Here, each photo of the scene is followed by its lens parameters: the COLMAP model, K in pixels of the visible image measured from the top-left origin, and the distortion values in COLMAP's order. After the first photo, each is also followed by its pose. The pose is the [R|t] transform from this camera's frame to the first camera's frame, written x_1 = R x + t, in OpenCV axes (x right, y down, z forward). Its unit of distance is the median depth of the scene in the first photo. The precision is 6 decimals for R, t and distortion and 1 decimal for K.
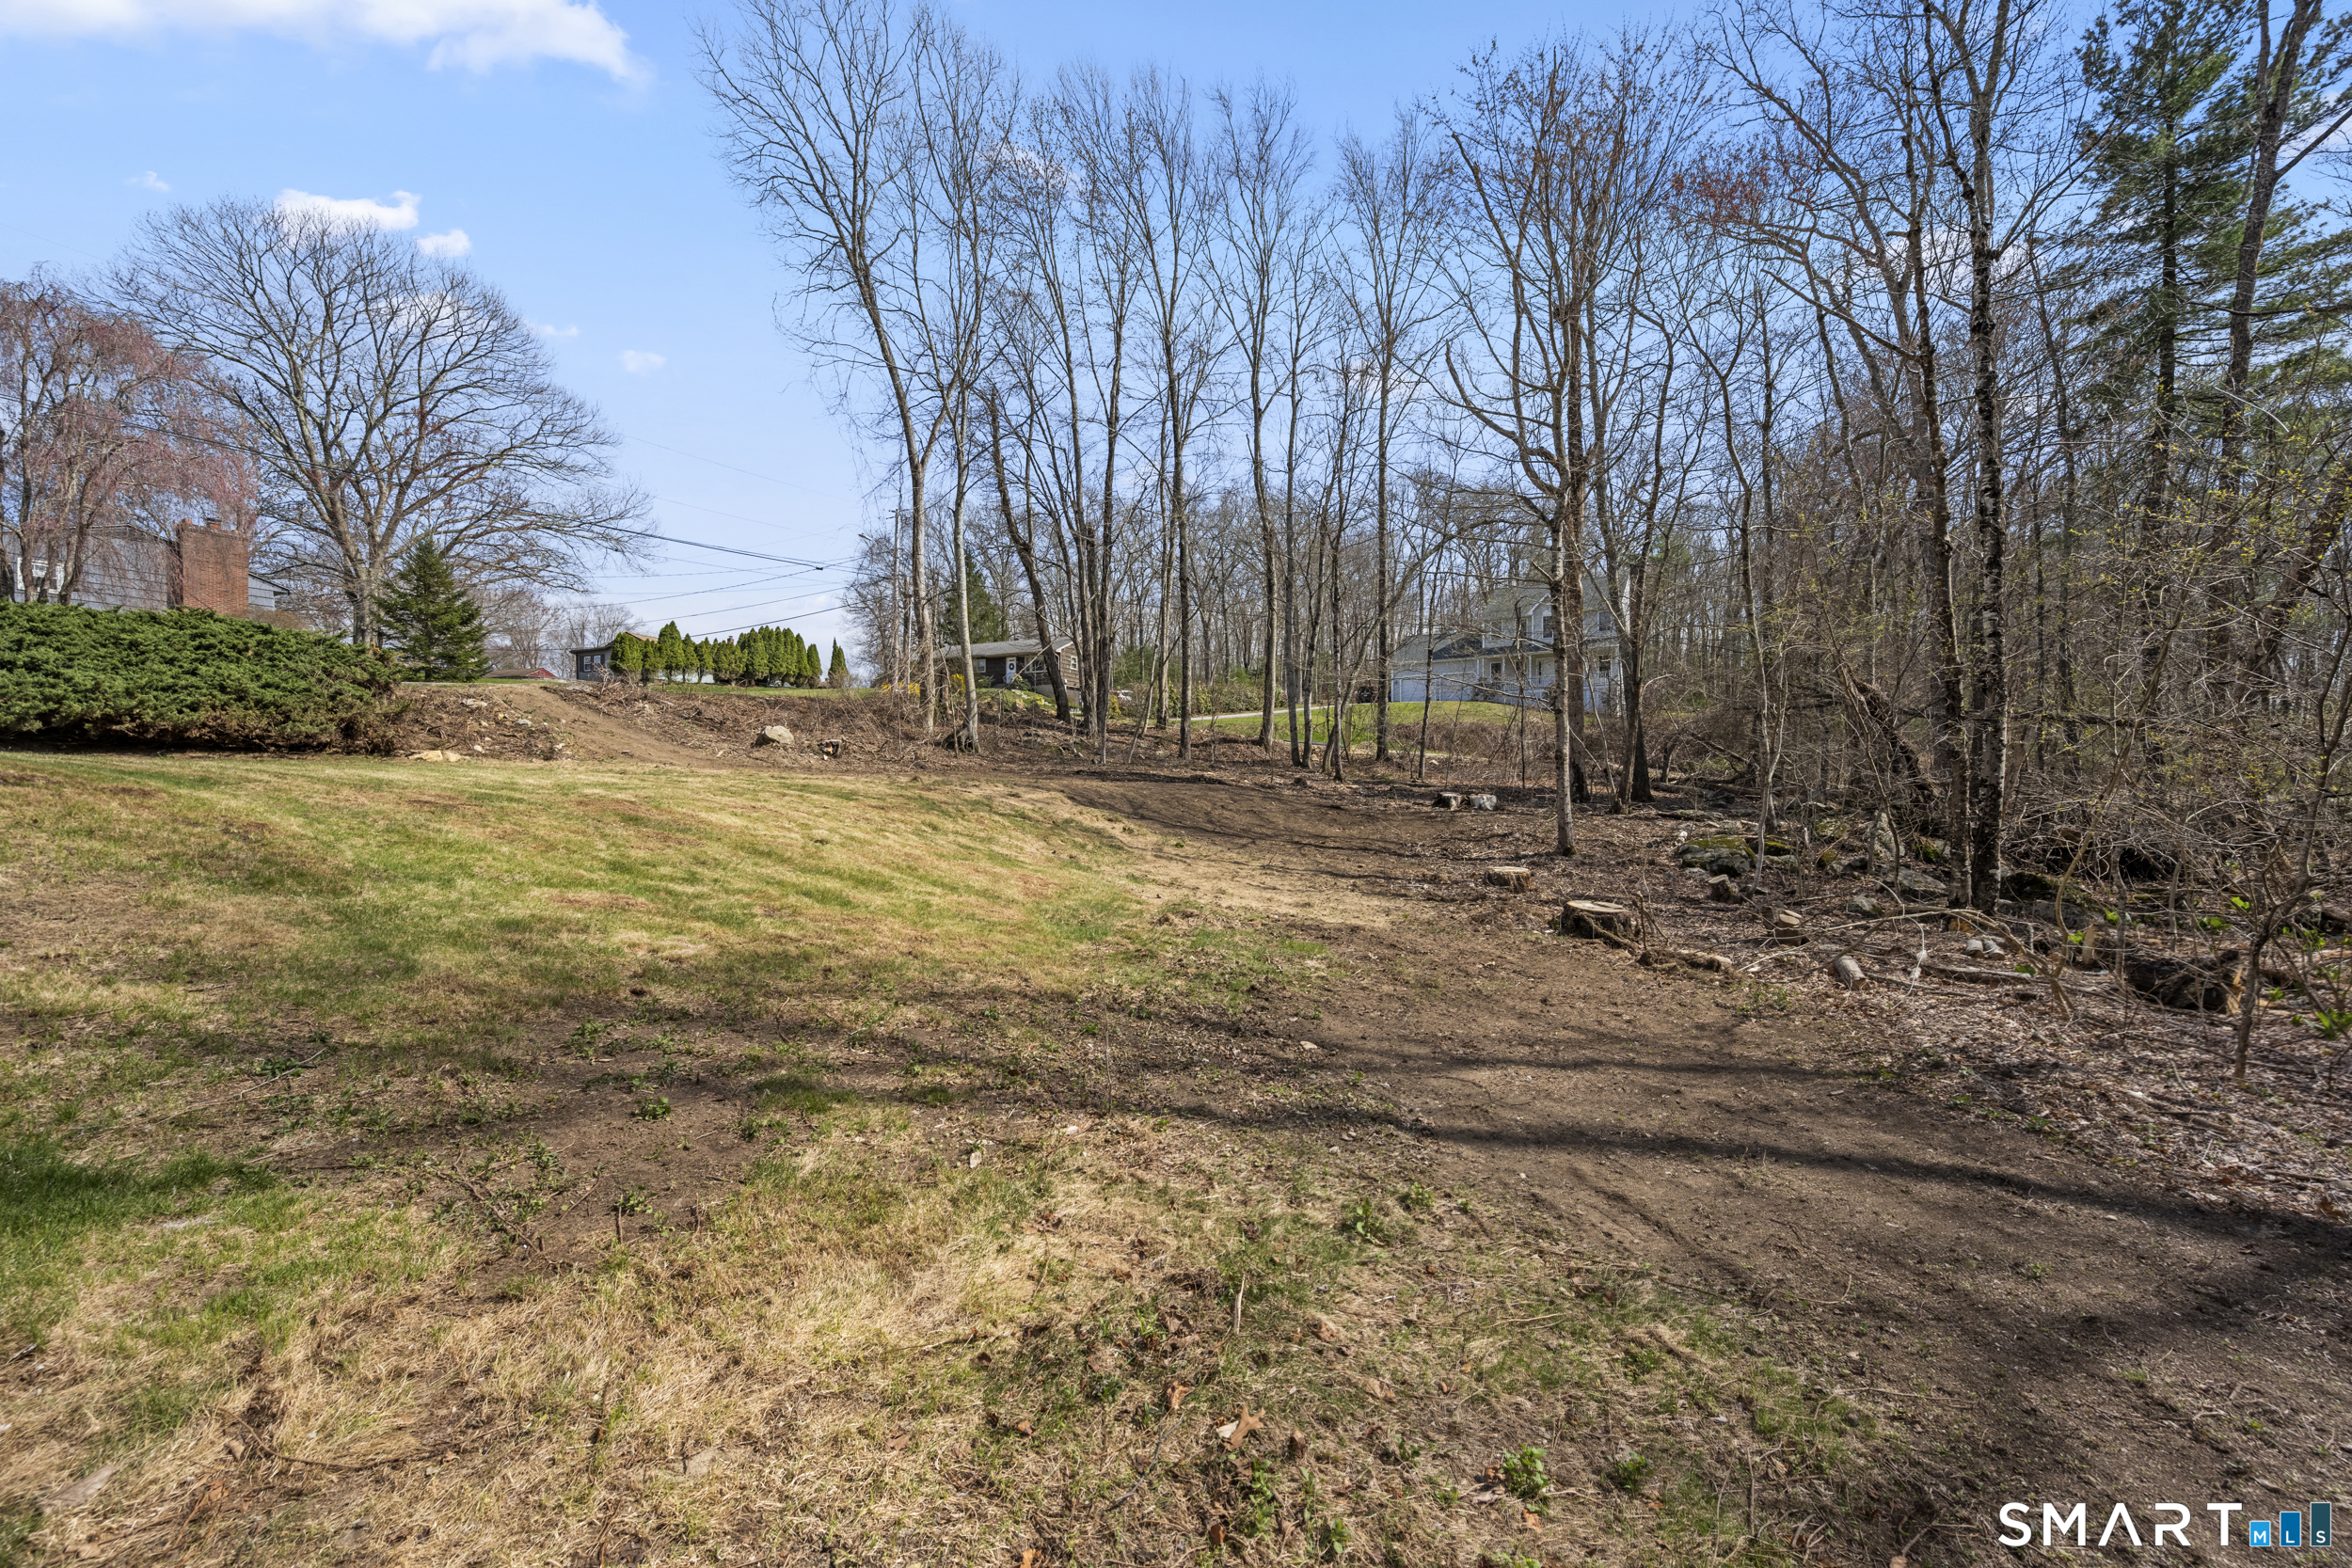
lens RADIAL K [[934.8, 0, 1176.0], [0, 934.8, 784.0], [0, 0, 1]] dist [0.000571, -0.000404]
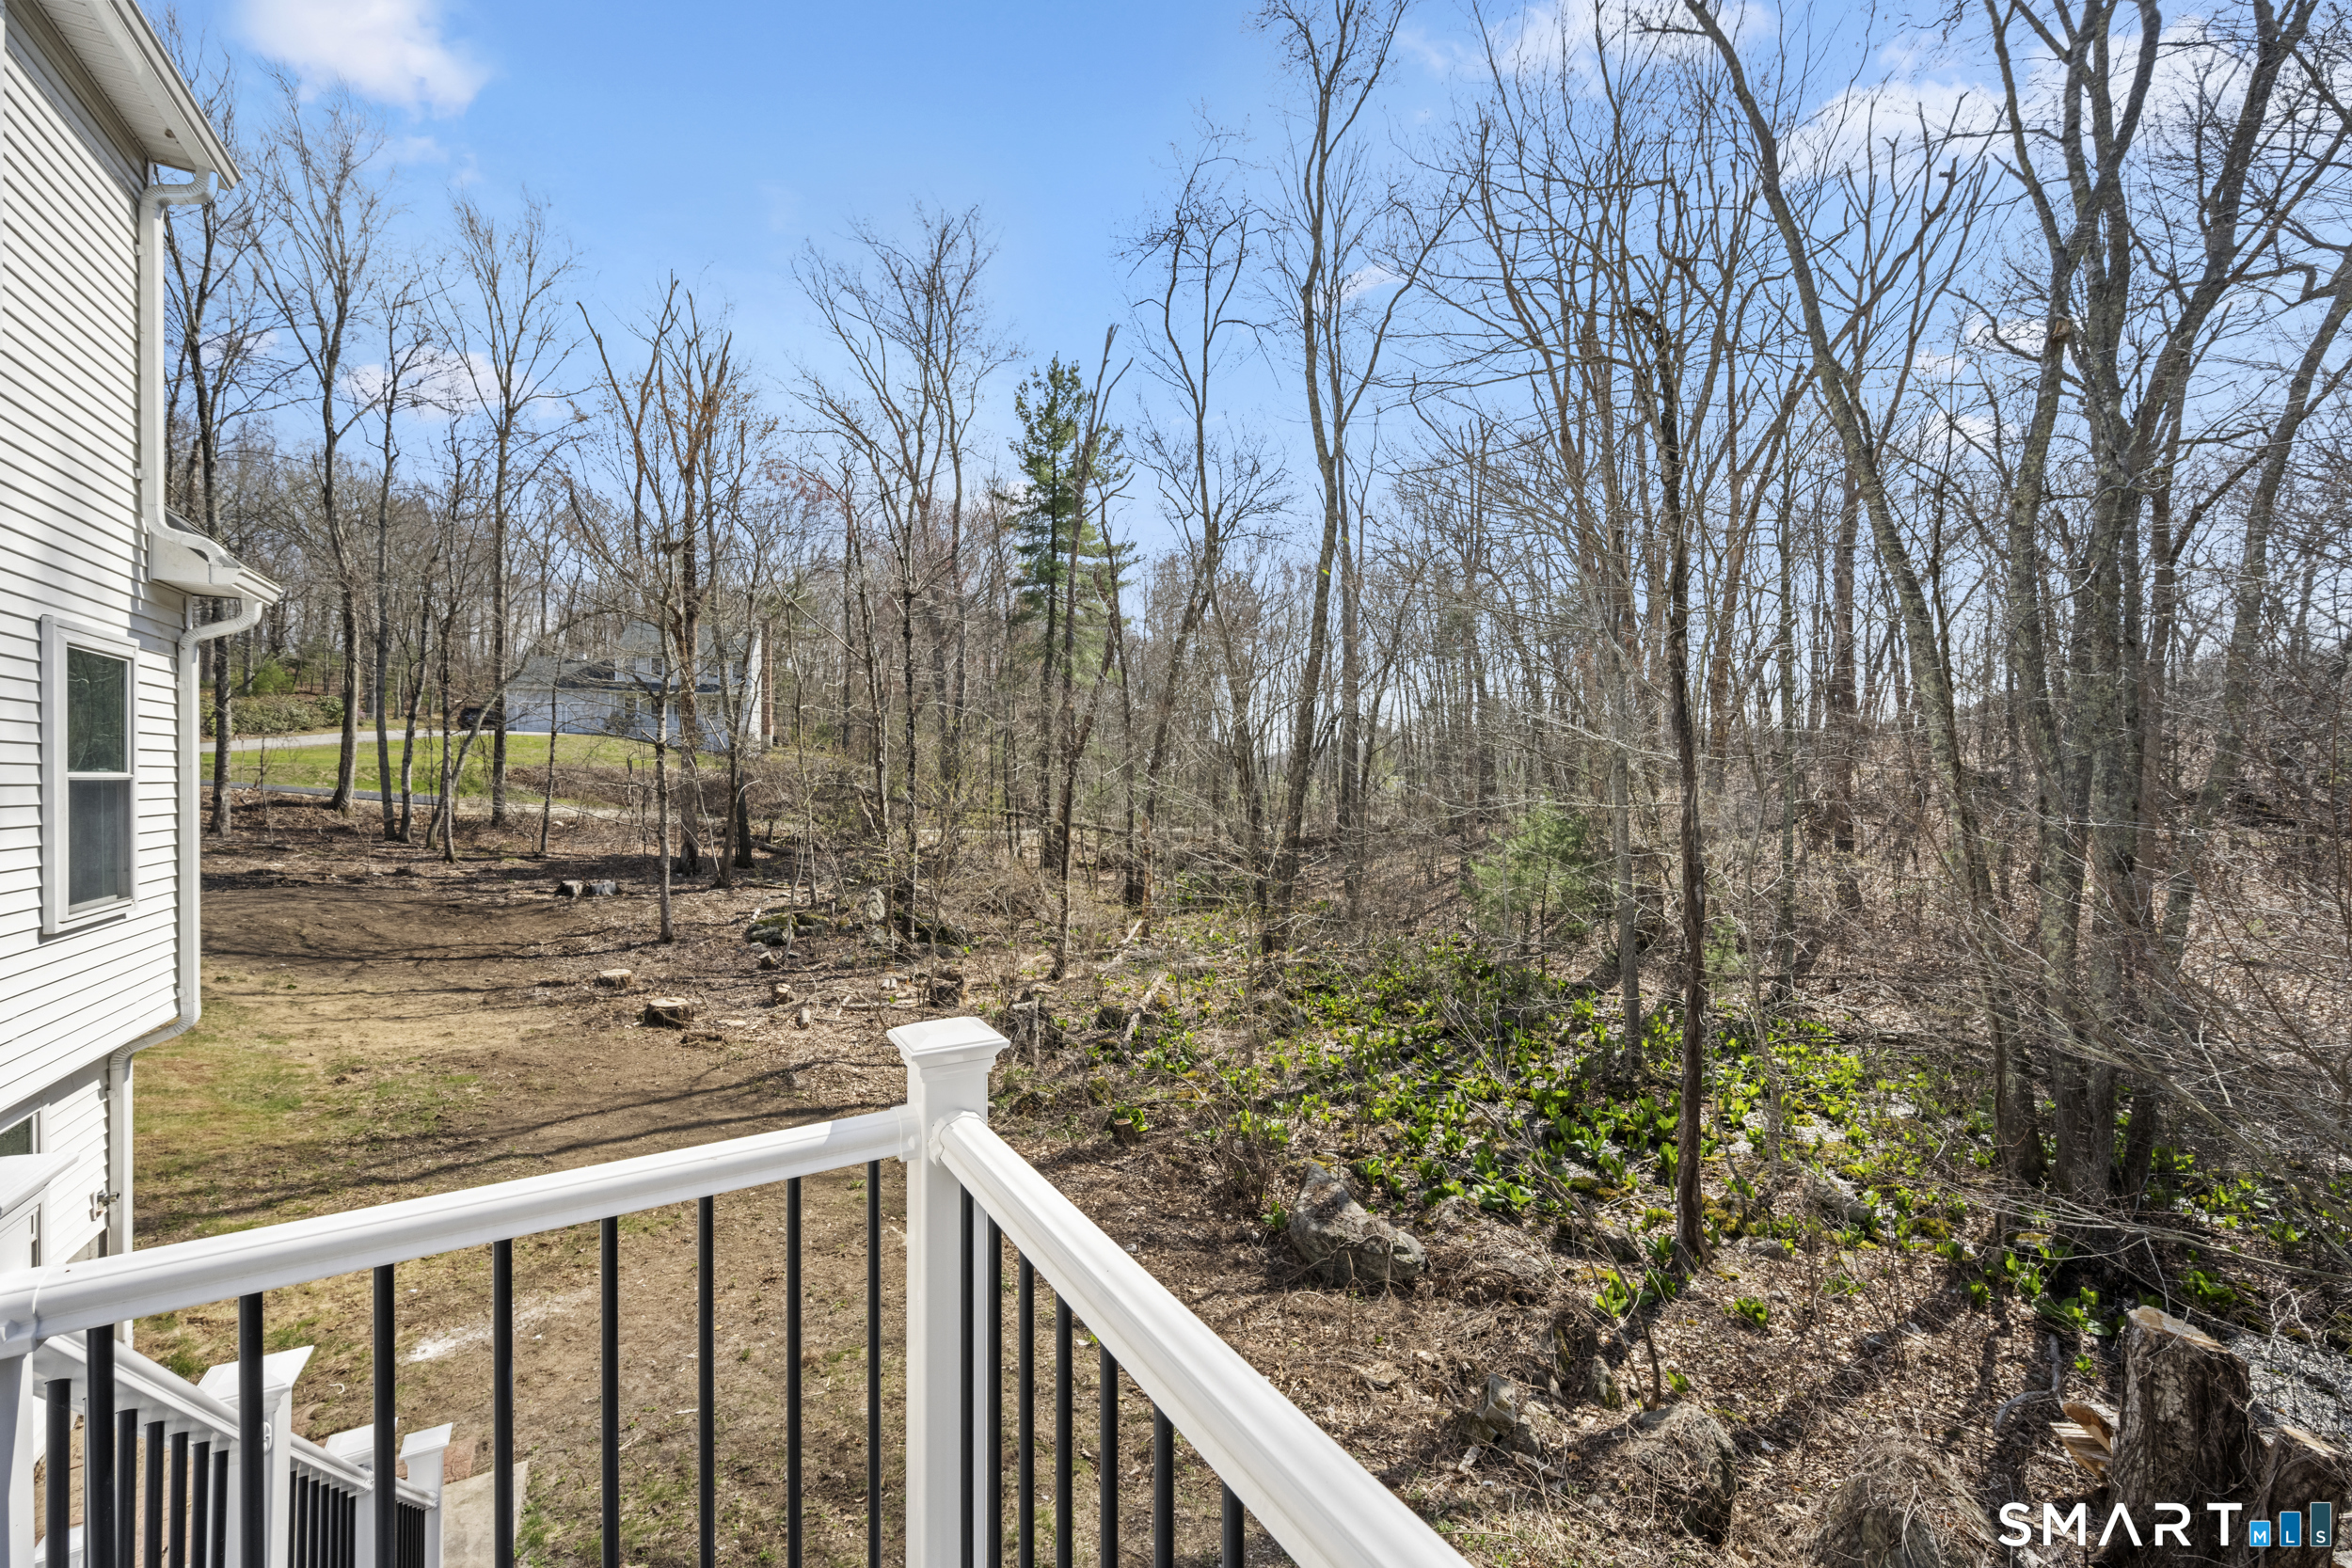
lens RADIAL K [[934.8, 0, 1176.0], [0, 934.8, 784.0], [0, 0, 1]] dist [0.000571, -0.000404]
pose [[0.658751, 0.002853, 0.752355, -0.122713], [-0.003536, 0.999994, -0.000695, -0.155593], [-0.752352, -0.002203, 0.658757, -0.461586]]
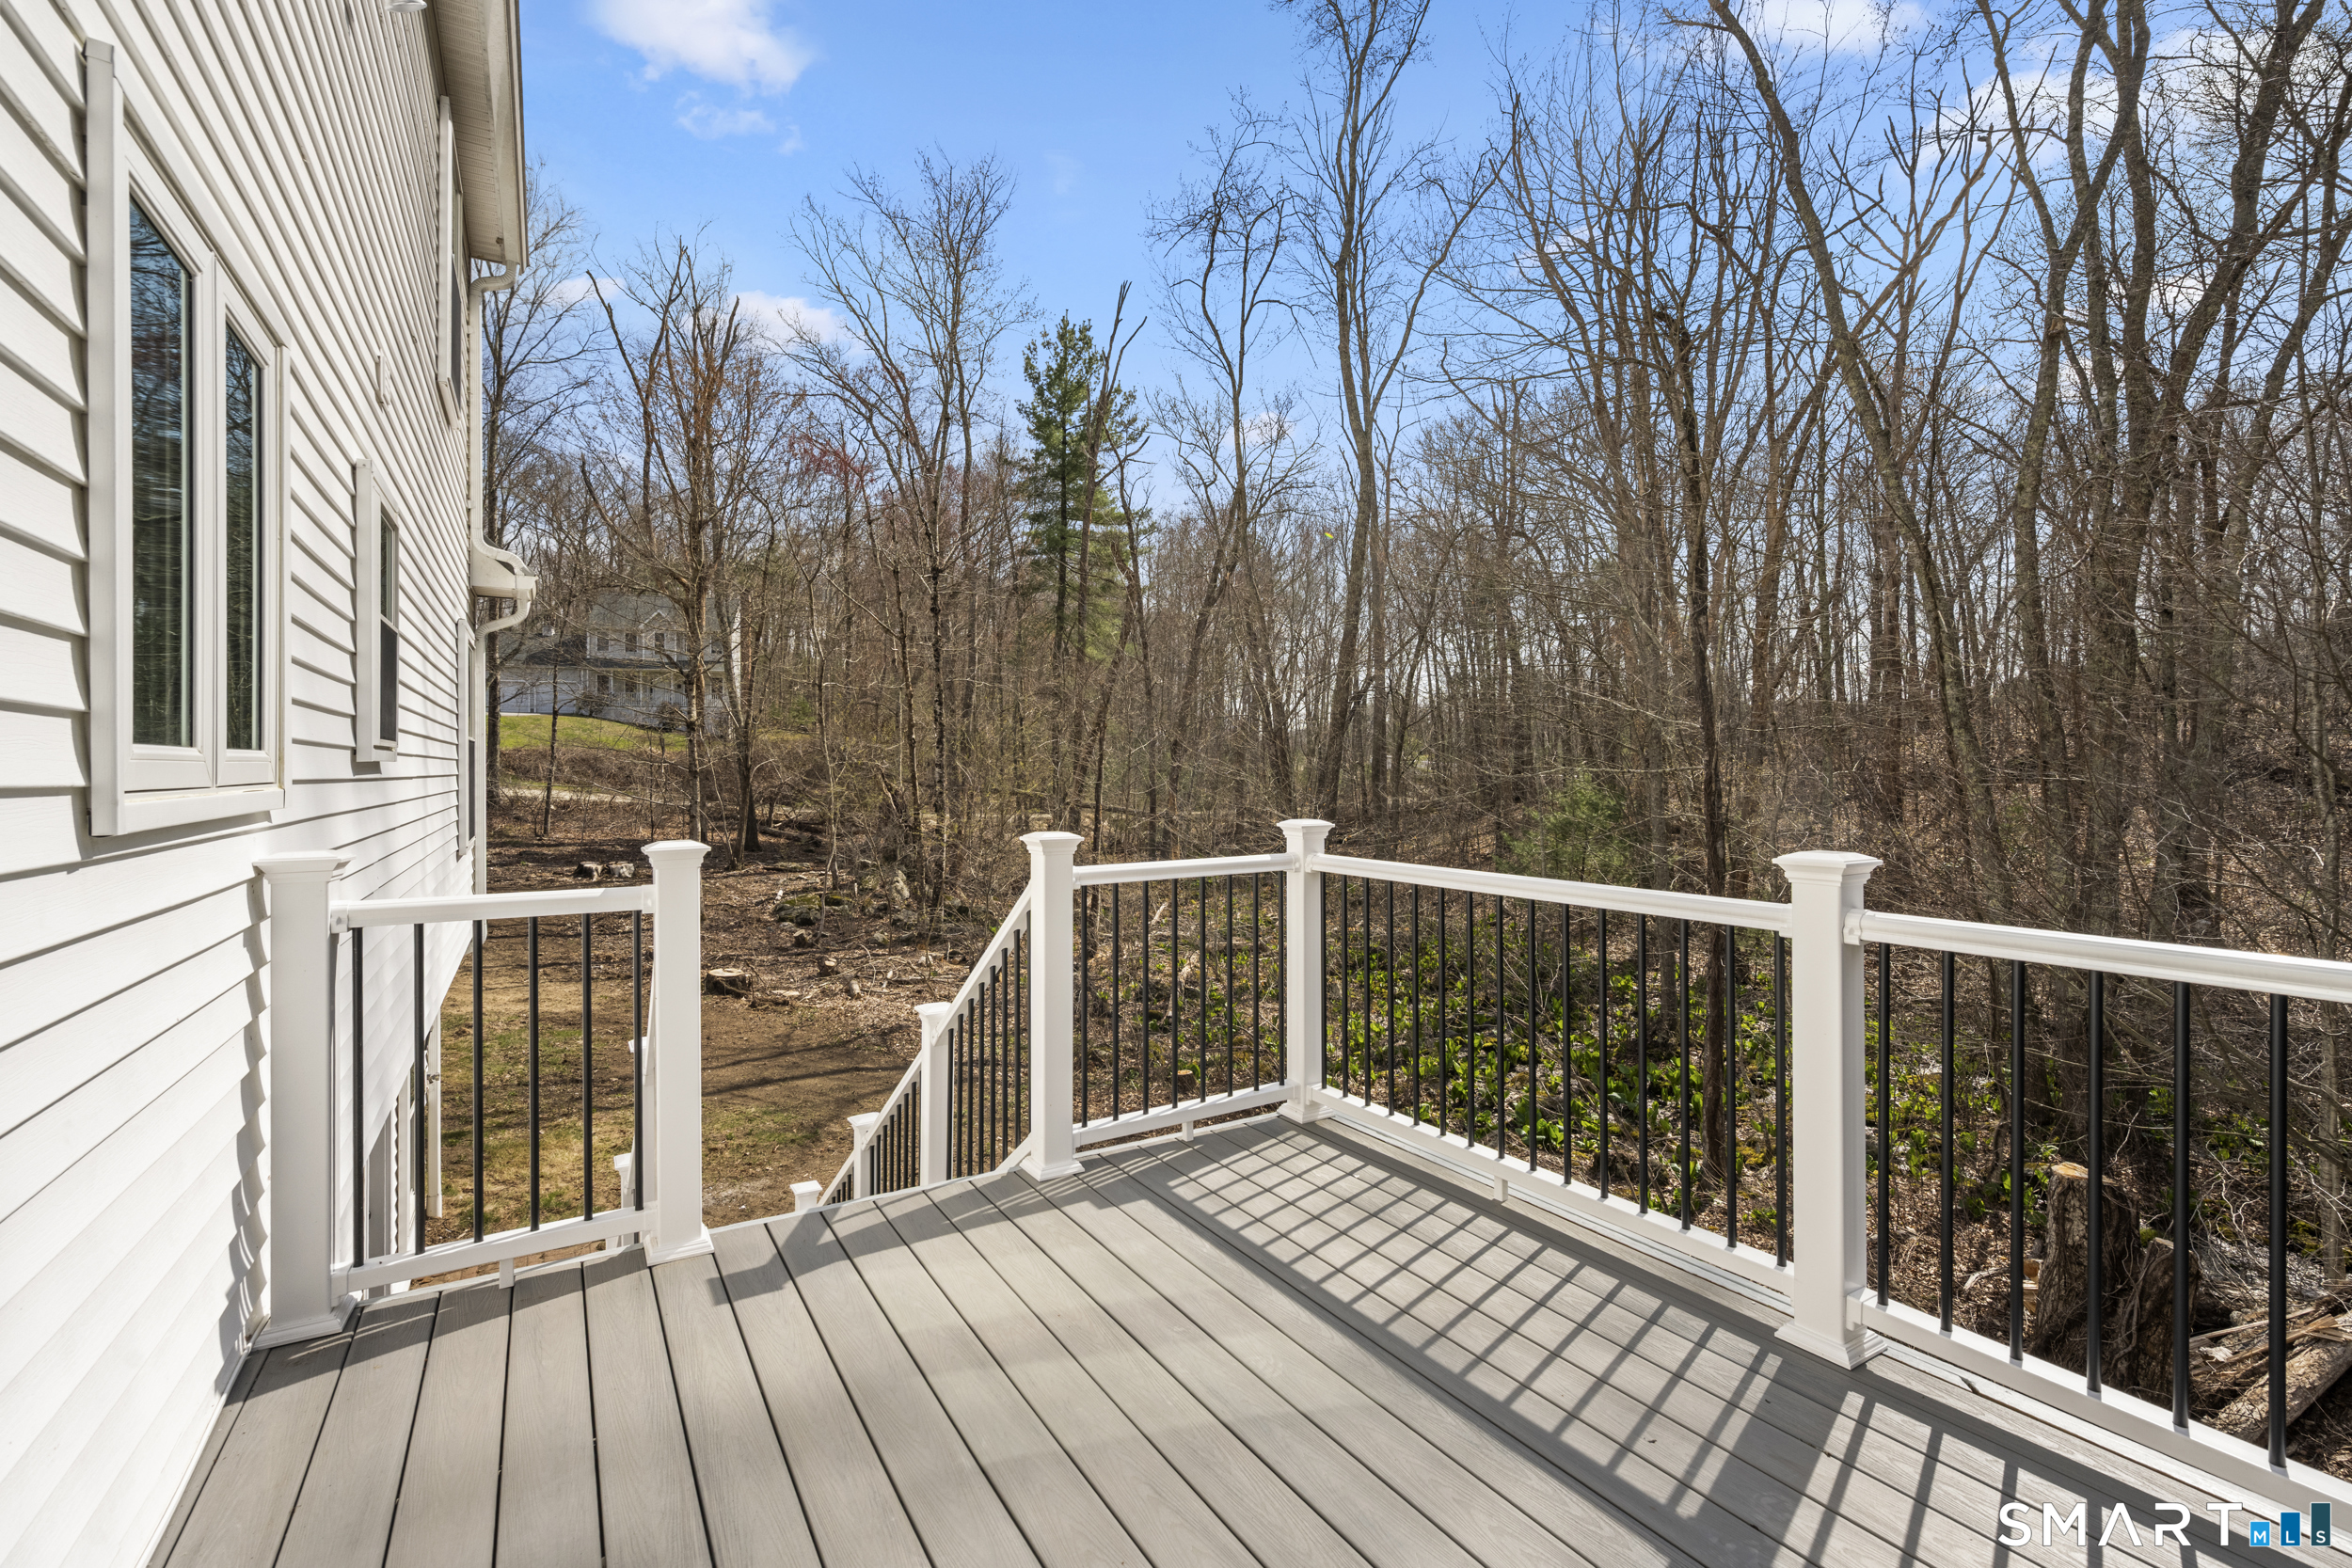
lens RADIAL K [[1037.6, 0, 1170.2], [0, 1037.6, 759.4], [0, 0, 1]] dist [-0.003128, 0.000142]
pose [[0.663137, 0.005293, 0.748479, -0.257303], [0.001796, 0.999961, -0.008663, -0.143805], [-0.748496, 0.007088, 0.663101, -0.515100]]
